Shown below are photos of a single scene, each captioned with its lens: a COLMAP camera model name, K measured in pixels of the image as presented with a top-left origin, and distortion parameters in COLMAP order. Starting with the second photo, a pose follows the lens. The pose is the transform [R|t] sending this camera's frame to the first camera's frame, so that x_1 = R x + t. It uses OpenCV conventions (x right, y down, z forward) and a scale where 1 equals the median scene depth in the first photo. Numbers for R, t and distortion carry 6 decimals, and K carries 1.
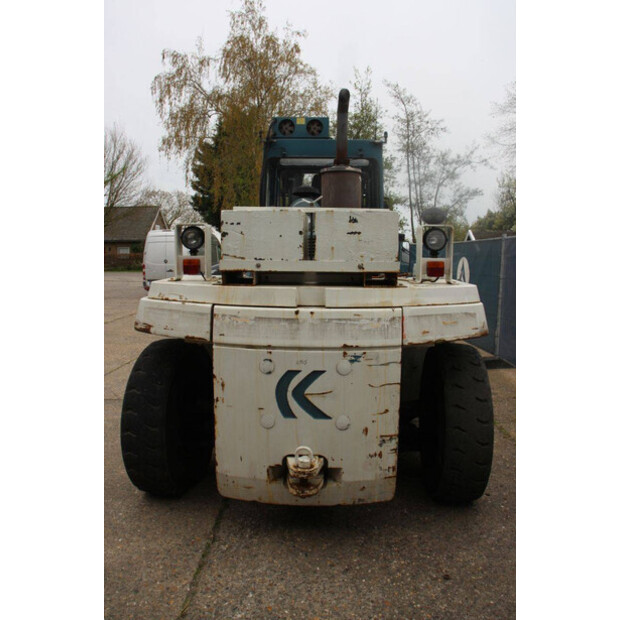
lens RADIAL K [[506.4, 0, 310.0], [0, 506.4, 310.0], [0, 0, 1]] dist [-0.192329, 0.184638]
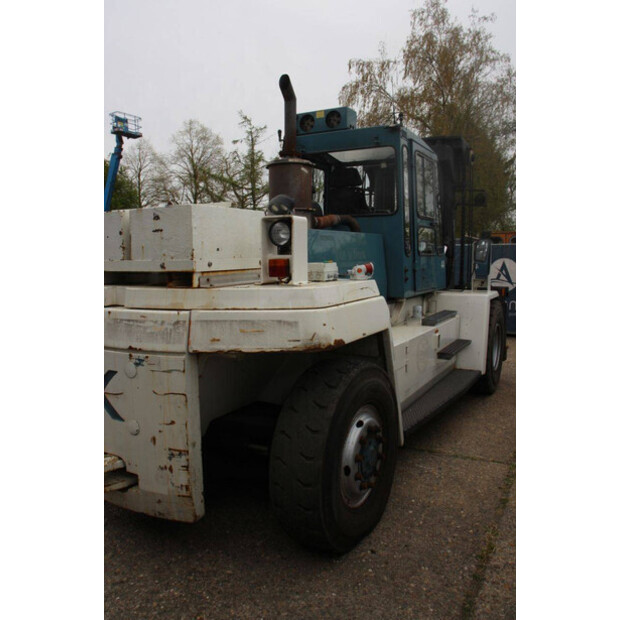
lens RADIAL K [[506.4, 0, 310.0], [0, 506.4, 310.0], [0, 0, 1]] dist [-0.192329, 0.184638]
pose [[0.893570, 0.034963, -0.447560, 0.771597], [-0.038930, 0.999242, 0.000334, -0.014580], [0.447232, 0.017125, 0.894254, 0.294286]]
